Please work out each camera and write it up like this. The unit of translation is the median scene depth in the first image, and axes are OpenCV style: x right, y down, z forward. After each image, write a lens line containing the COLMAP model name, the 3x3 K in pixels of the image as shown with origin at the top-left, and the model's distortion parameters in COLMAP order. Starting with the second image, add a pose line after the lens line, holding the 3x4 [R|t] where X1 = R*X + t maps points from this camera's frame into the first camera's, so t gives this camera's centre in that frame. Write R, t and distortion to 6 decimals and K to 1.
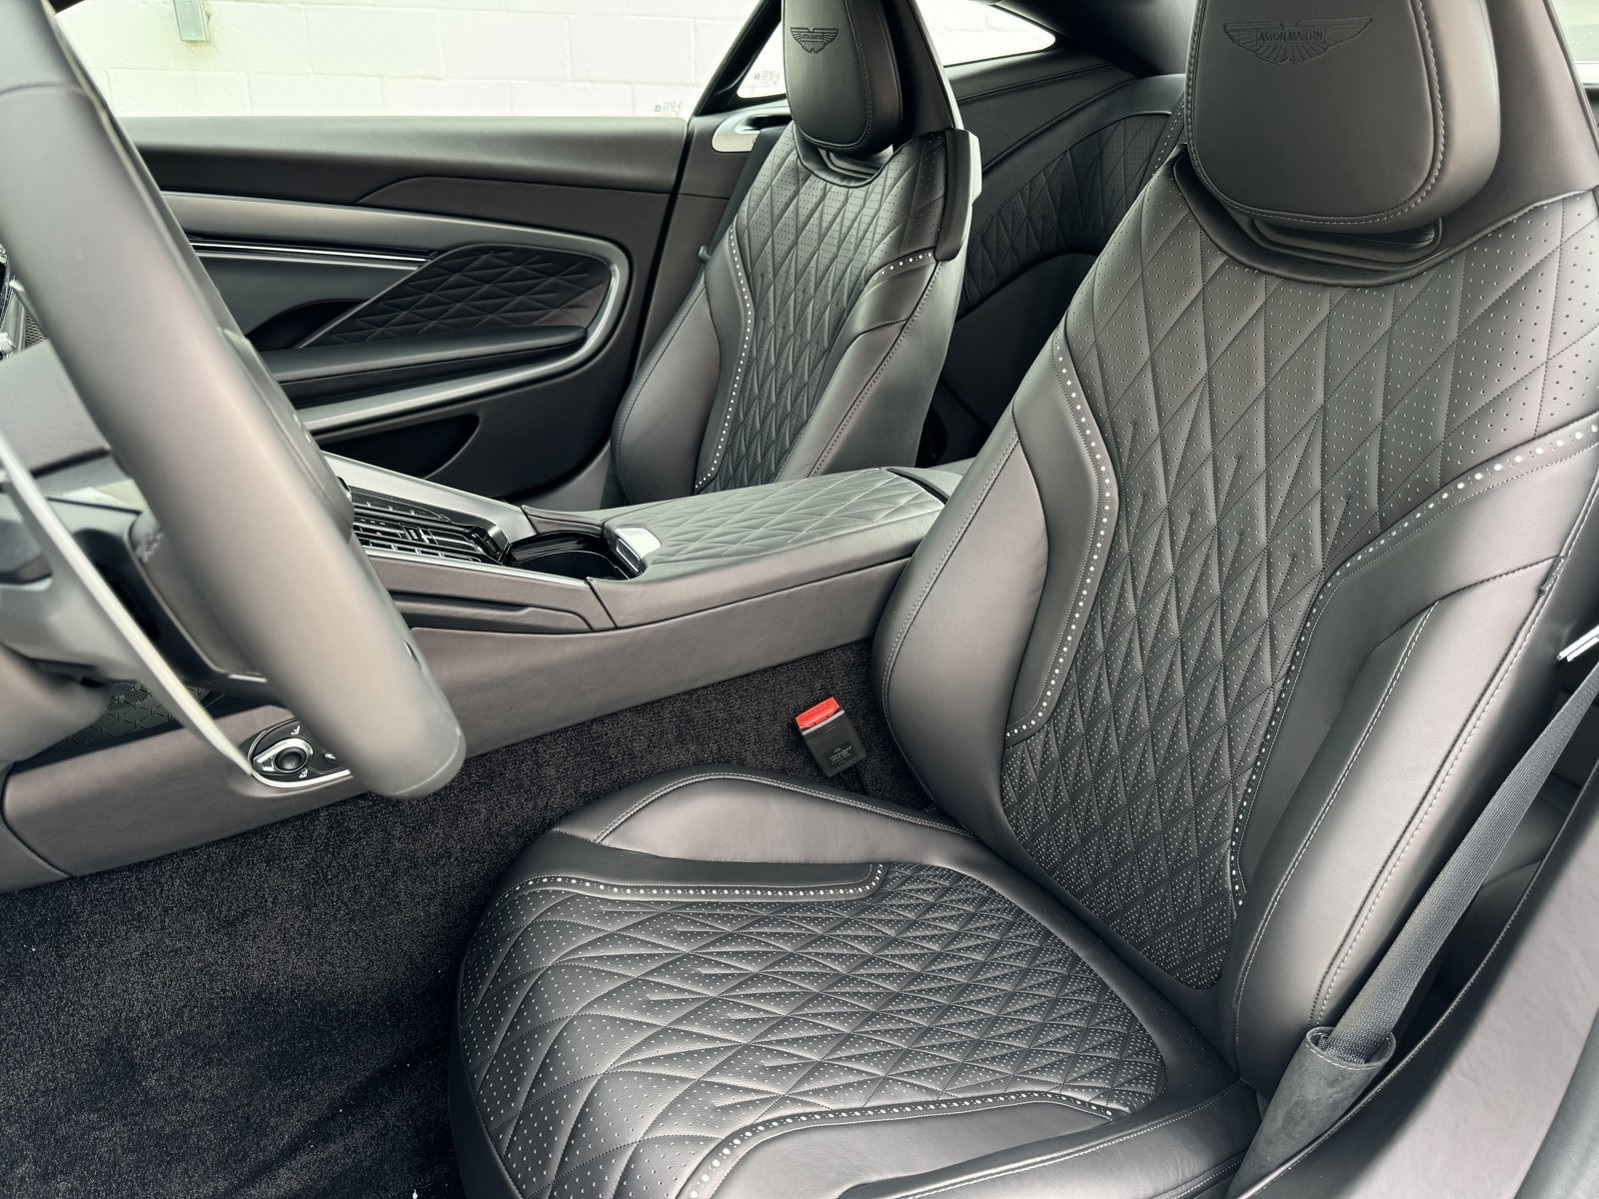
lens RADIAL K [[1175.2, 0, 799.5], [0, 1175.2, 599.5], [0, 0, 1]] dist [0.089754, -0.189325]
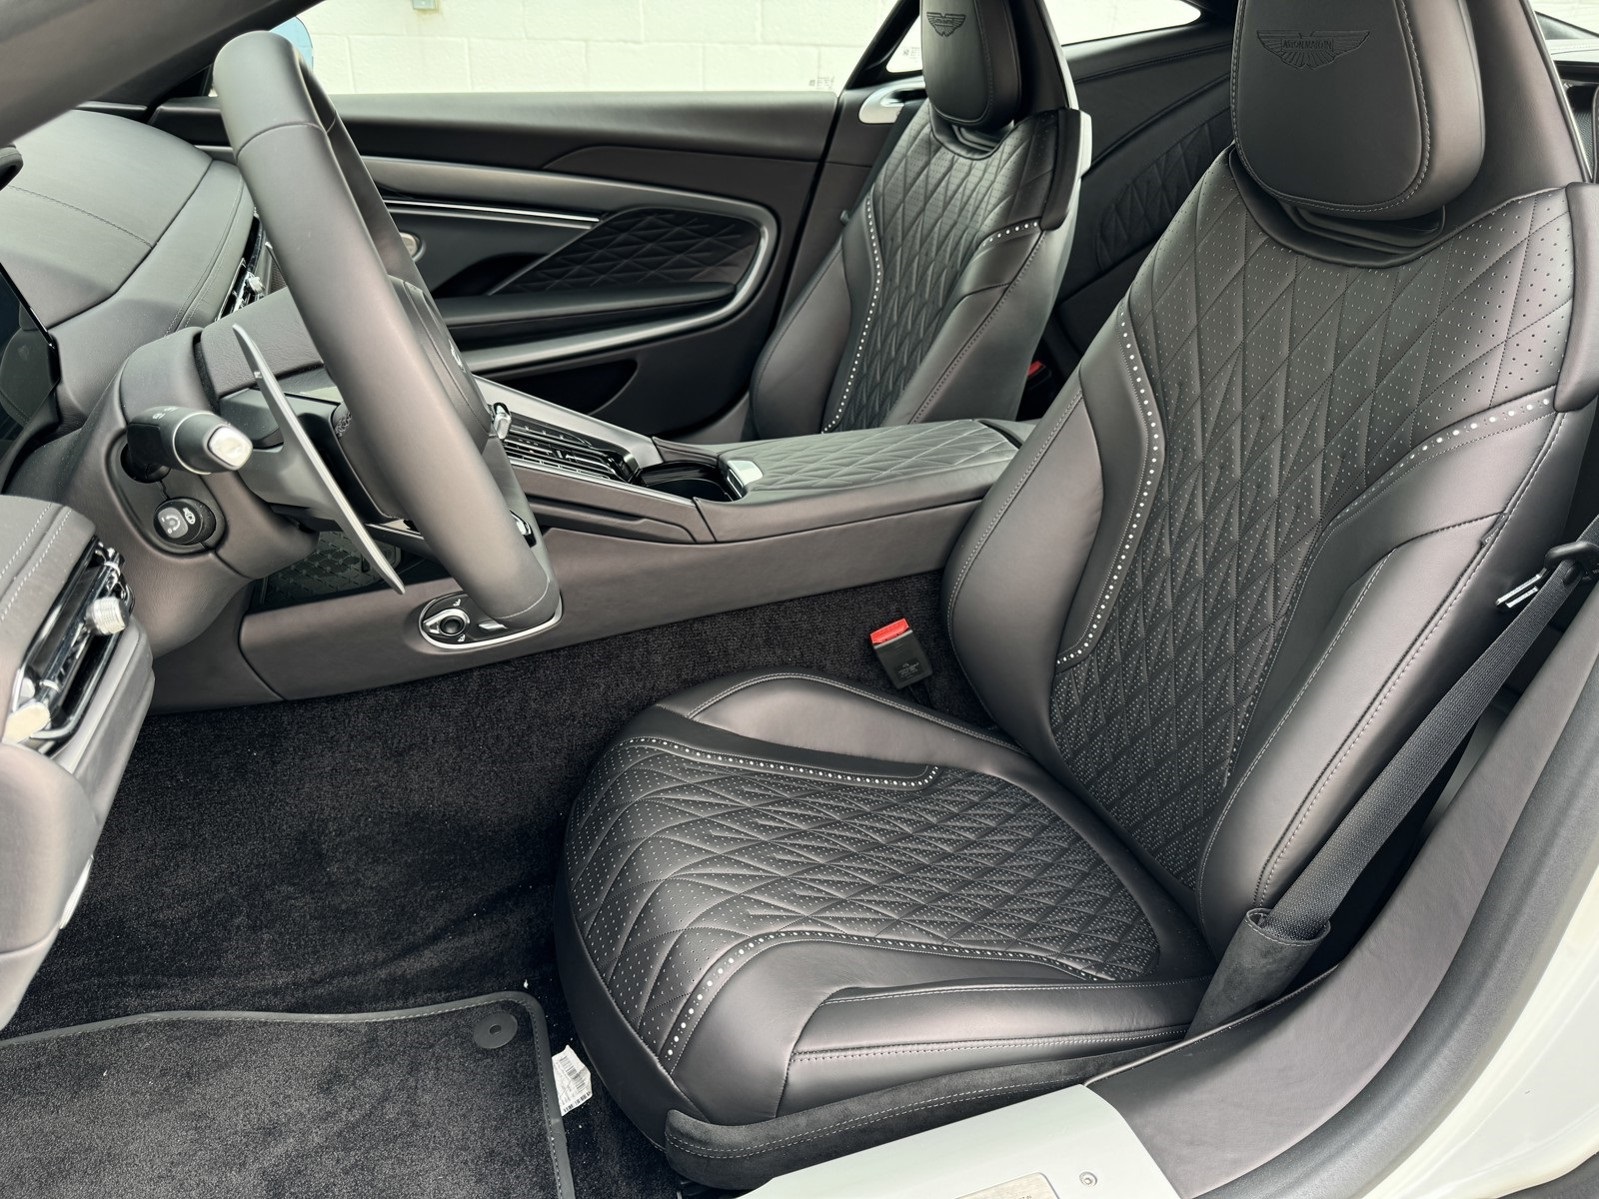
lens RADIAL K [[1148.9, 0, 763.1], [0, 1148.9, 595.7], [0, 0, 1]] dist [0.077819, -0.162944]
pose [[0.984060, 0.070664, -0.163192, 0.083847], [-0.064603, 0.997020, 0.042161, 0.026547], [0.165685, -0.030946, 0.985693, -0.134690]]
